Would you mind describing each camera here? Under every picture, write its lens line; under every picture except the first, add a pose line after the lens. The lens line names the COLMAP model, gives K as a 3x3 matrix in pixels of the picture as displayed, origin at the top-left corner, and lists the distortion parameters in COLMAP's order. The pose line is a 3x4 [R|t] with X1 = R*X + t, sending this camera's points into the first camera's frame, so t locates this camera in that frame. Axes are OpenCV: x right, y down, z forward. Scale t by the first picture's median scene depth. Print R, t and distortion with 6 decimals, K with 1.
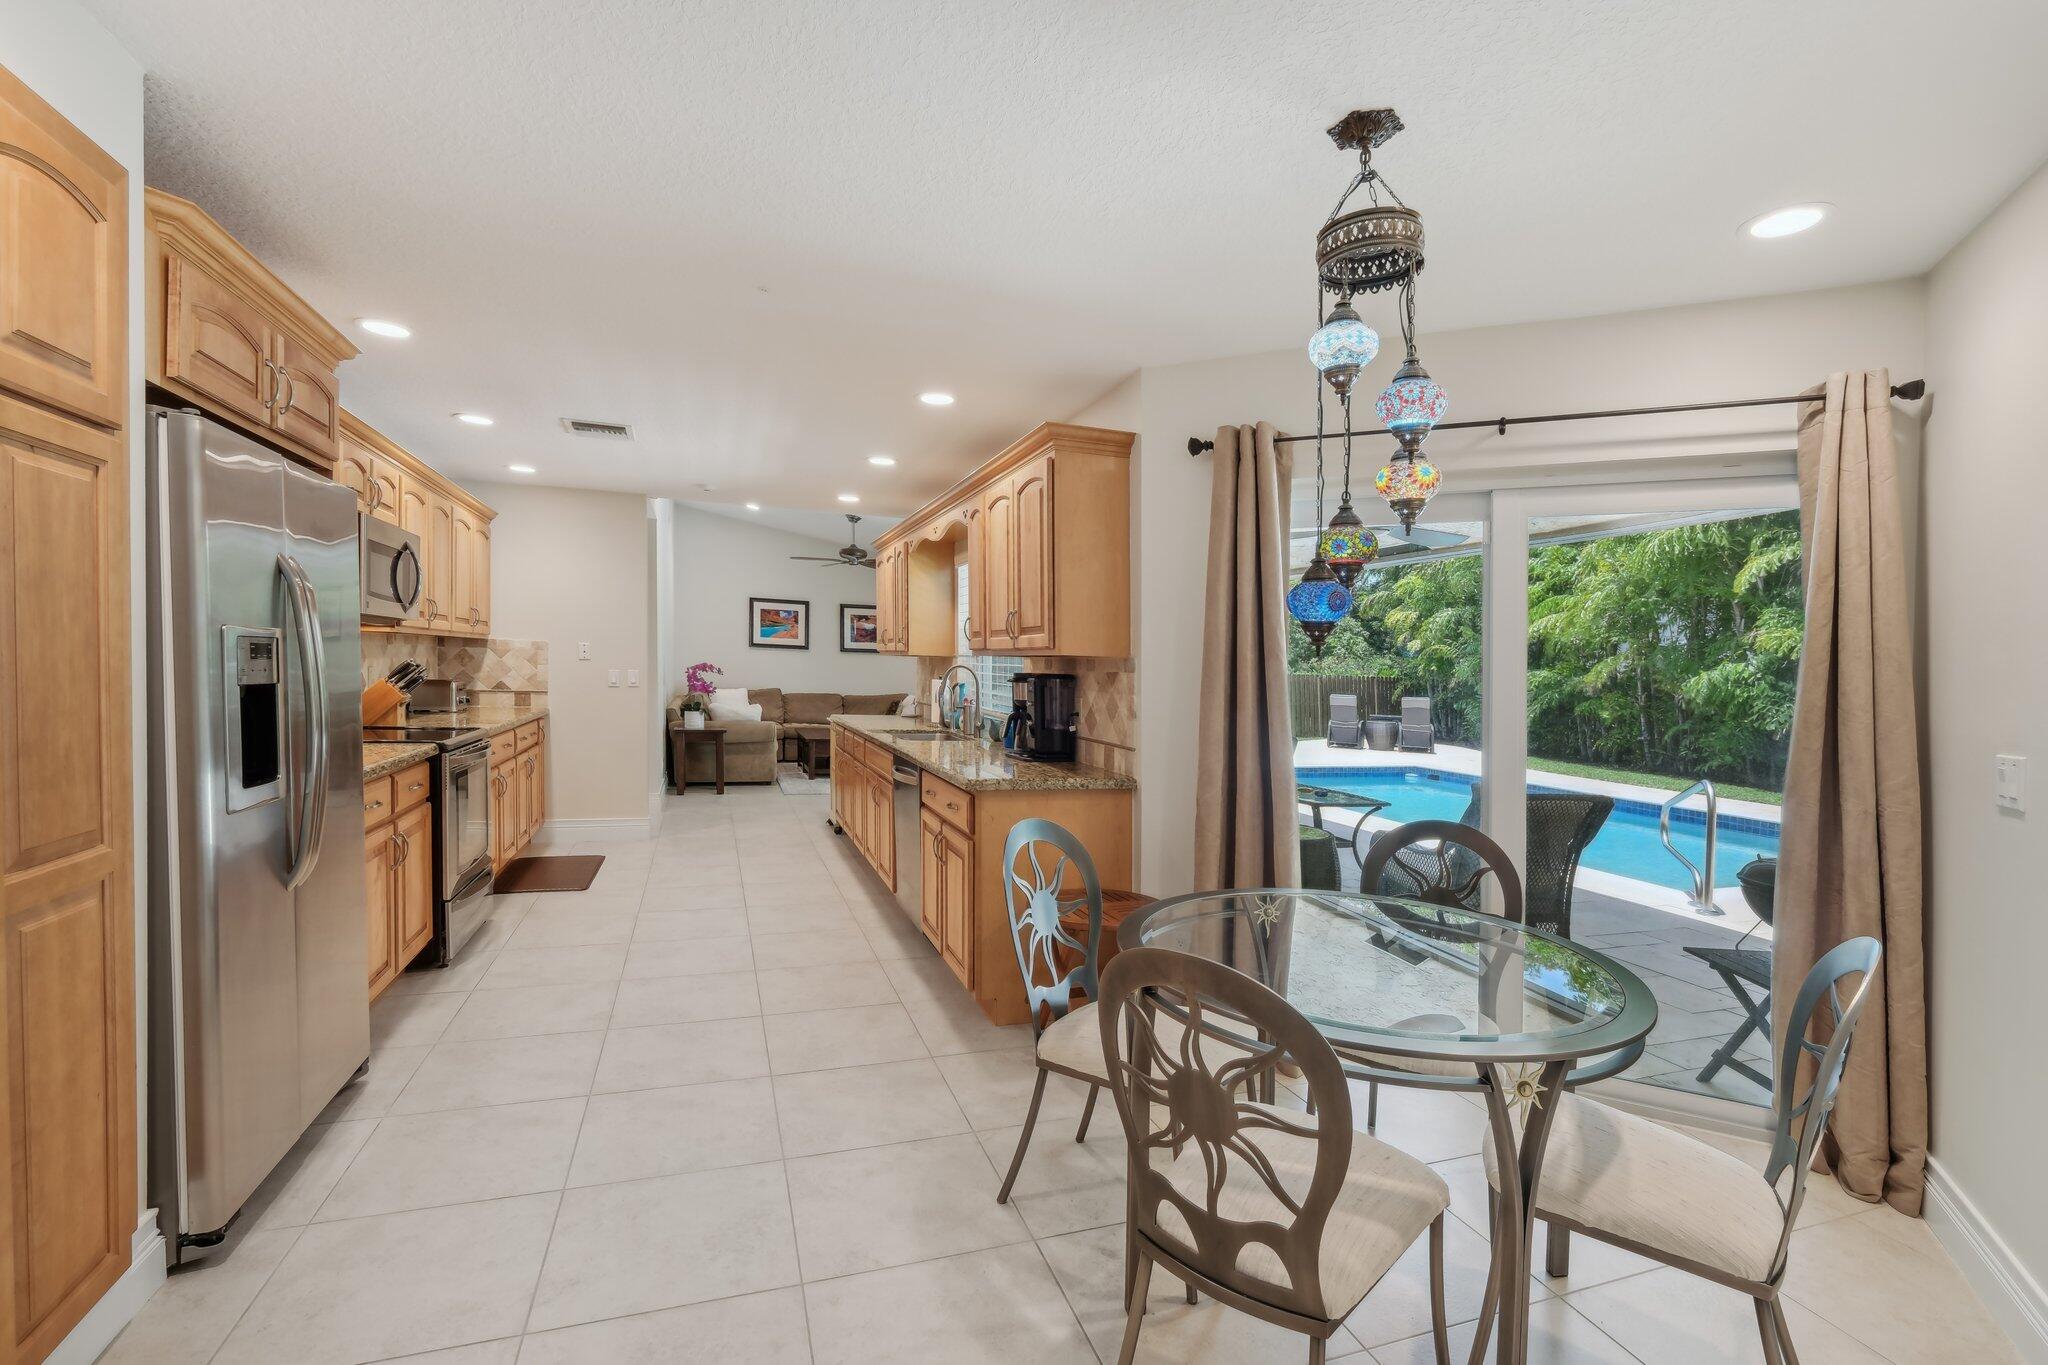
lens RADIAL K [[921.8, 0, 1025.8], [0, 921.8, 691.5], [0, 0, 1]] dist [-0.000432, -0.000102]
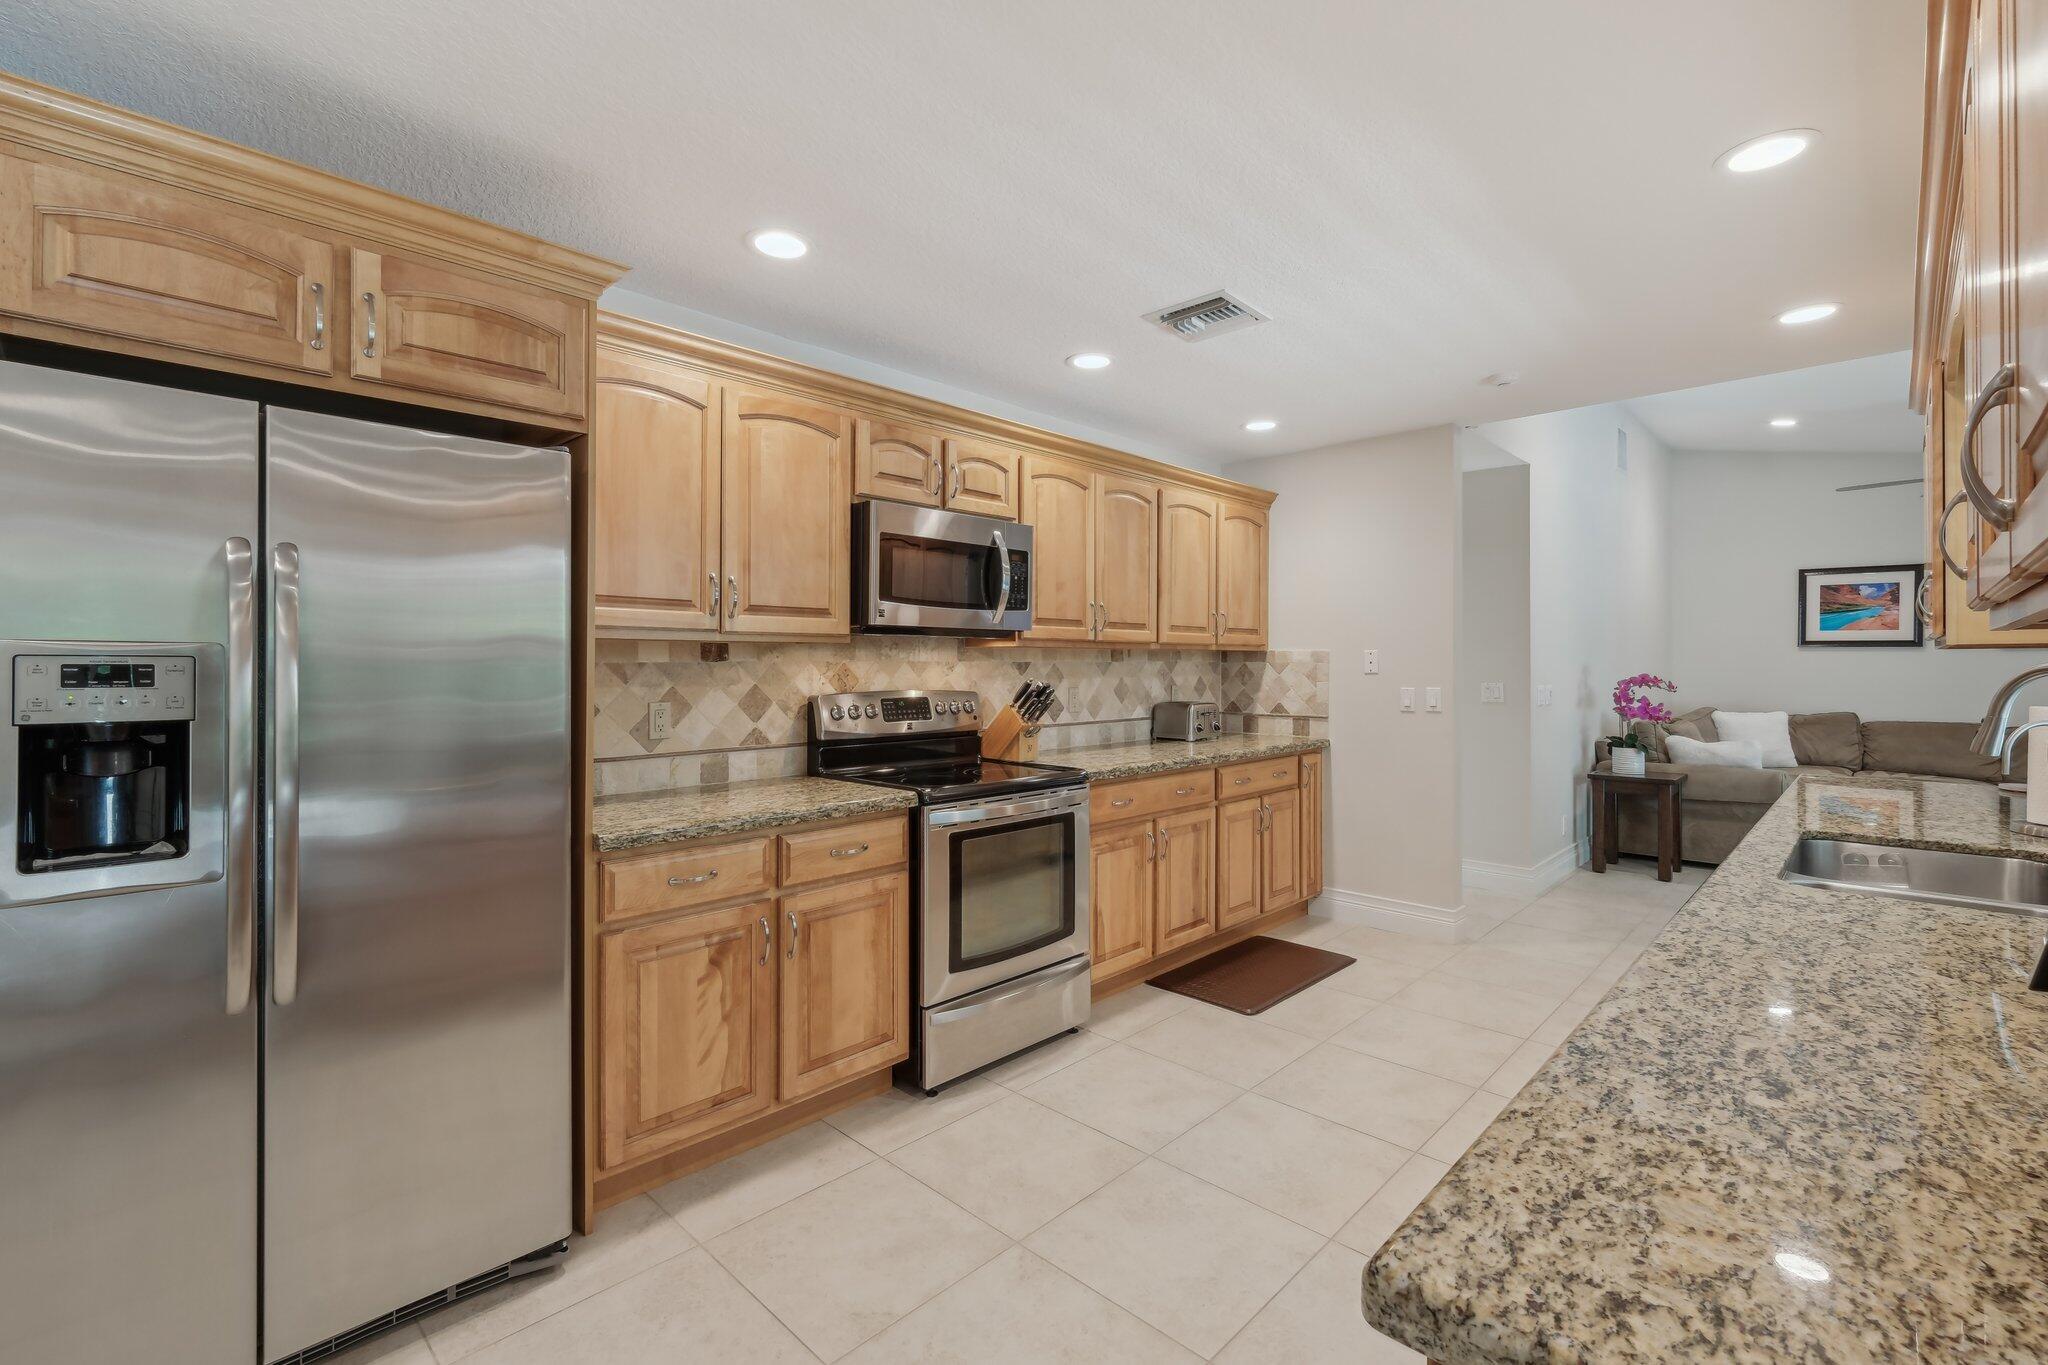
lens RADIAL K [[921.8, 0, 1025.8], [0, 921.8, 691.5], [0, 0, 1]] dist [-0.000432, -0.000102]
pose [[0.460274, -0.005929, -0.887757, 0.036807], [-0.009361, 0.999890, -0.011531, -0.009925], [0.887728, 0.013618, 0.460167, 0.434982]]
